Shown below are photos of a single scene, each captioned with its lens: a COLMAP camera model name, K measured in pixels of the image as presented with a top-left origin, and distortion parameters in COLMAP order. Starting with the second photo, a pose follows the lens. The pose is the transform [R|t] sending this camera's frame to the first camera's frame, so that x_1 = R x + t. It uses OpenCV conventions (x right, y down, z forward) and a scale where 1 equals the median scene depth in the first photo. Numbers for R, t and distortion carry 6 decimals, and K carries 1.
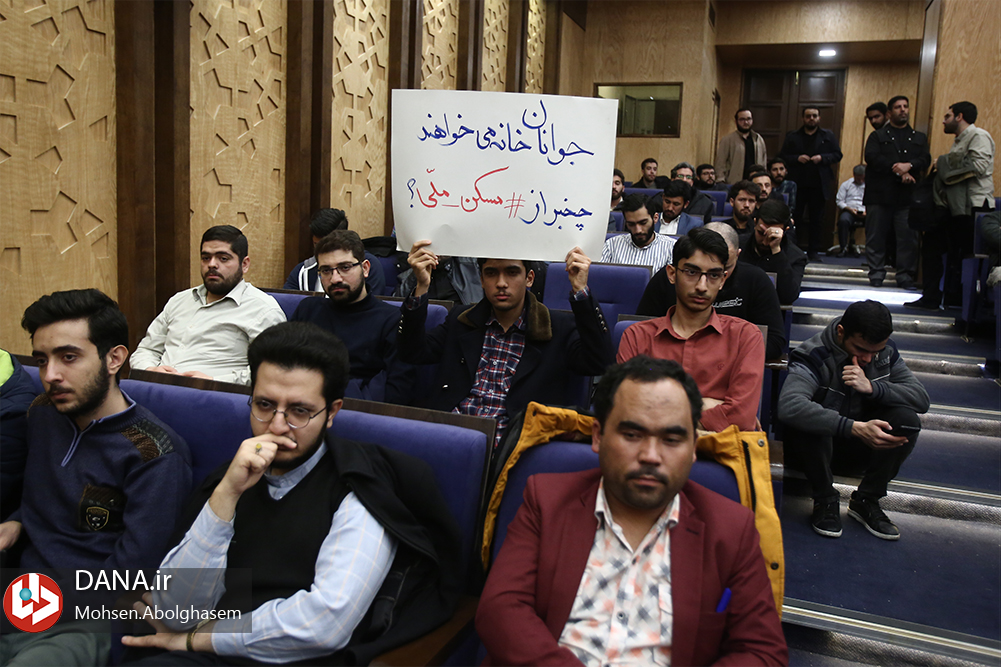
lens RADIAL K [[803.9, 0, 485.5], [0, 803.9, 299.5], [0, 0, 1]] dist [-0.005520, 0.020728]
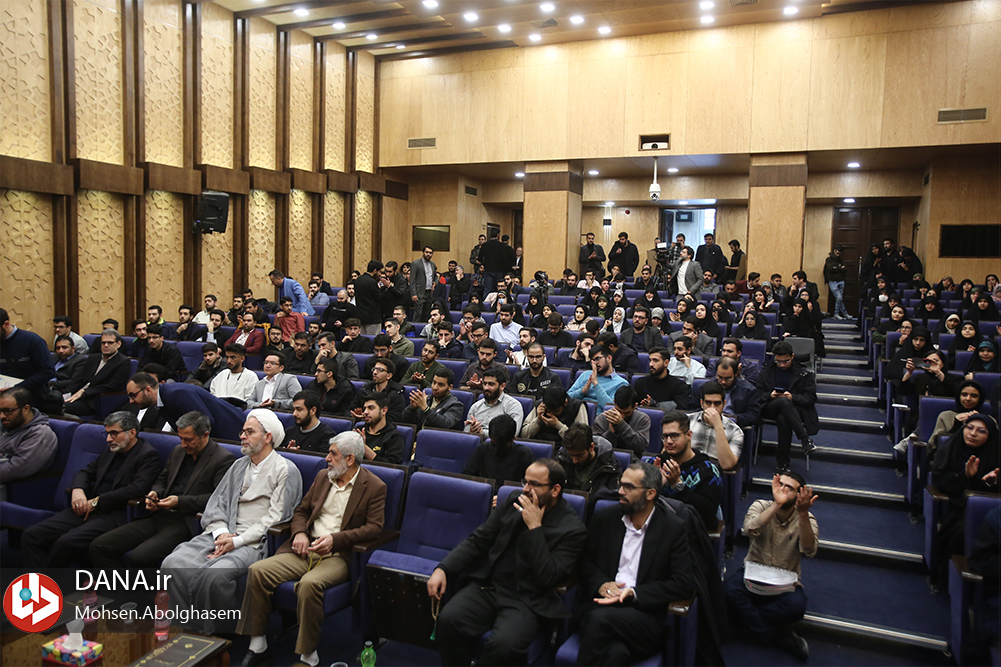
lens RADIAL K [[753.3, 0, 497.4], [0, 753.3, 322.9], [0, 0, 1]] dist [-0.005008, 0.048747]
pose [[0.998912, -0.012162, -0.045026, 0.598909], [0.009794, 0.998575, -0.052457, 0.119670], [0.045599, 0.051959, 0.997608, -1.256335]]
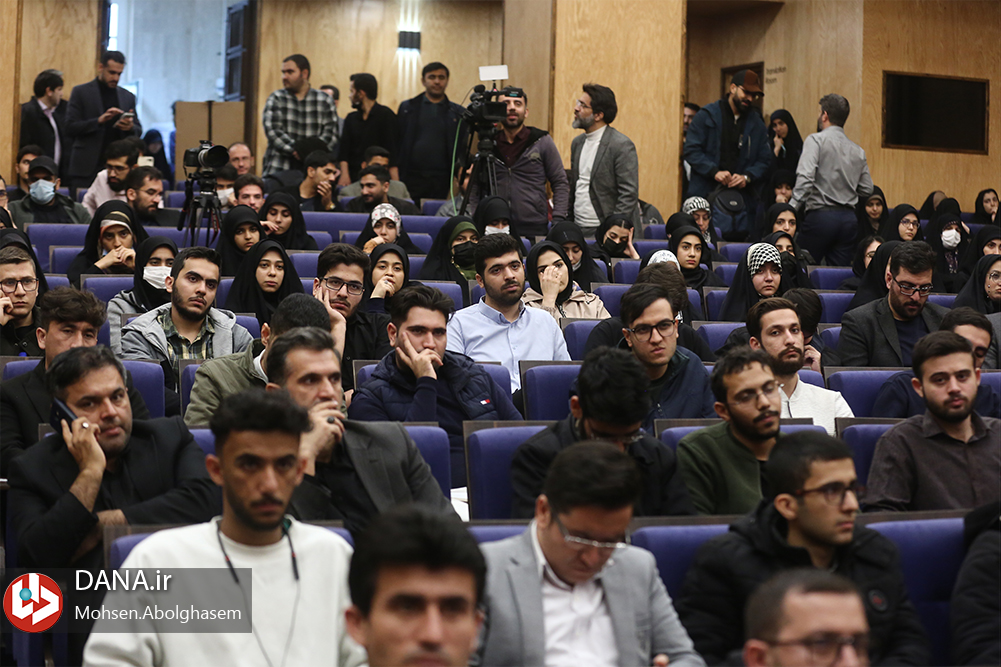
lens RADIAL K [[2066.1, 0, 501.5], [0, 2066.1, 330.9], [0, 0, 1]] dist [-0.303170, 0.000000]
pose [[0.756212, -0.039310, 0.653145, -0.169882], [0.077876, 0.996506, -0.030190, 0.097281], [-0.649676, 0.073694, 0.756631, -0.666431]]
